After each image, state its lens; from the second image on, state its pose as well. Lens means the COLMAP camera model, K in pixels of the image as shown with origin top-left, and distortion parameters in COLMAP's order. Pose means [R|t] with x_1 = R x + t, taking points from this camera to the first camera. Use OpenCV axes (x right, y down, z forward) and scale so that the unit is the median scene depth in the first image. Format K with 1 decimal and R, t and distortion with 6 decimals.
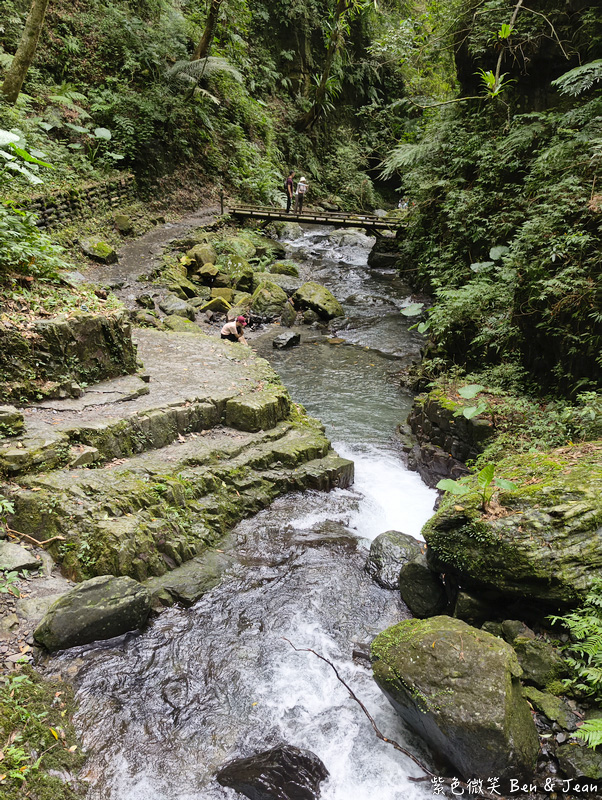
lens RADIAL K [[626.7, 0, 298.9], [0, 626.7, 401.6], [0, 0, 1]] dist [0.043126, -0.037862]
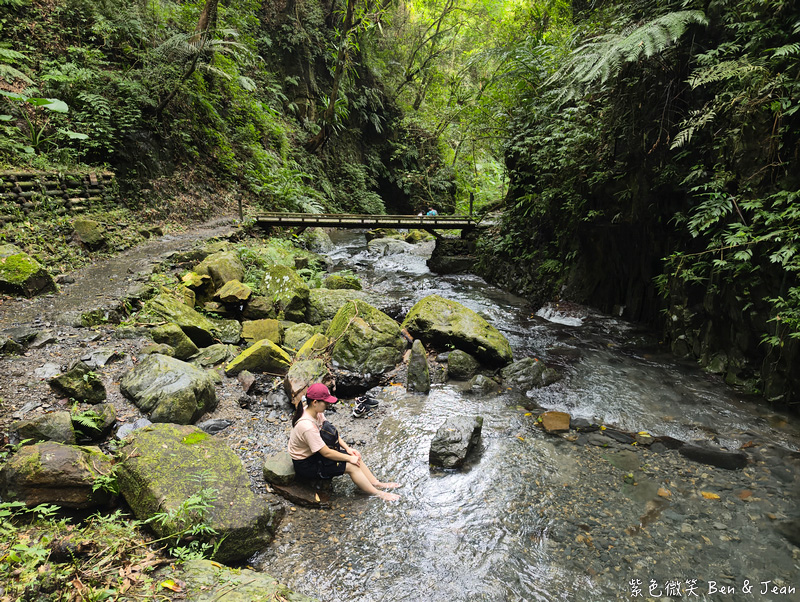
lens RADIAL K [[626.7, 0, 402.8], [0, 626.7, 302.7], [0, 0, 1]] dist [0.043126, -0.037862]
pose [[0.986905, -0.084704, 0.137270, -0.048834], [0.108044, 0.979037, -0.172662, -0.056859], [-0.119767, 0.185232, 0.975369, 0.288399]]
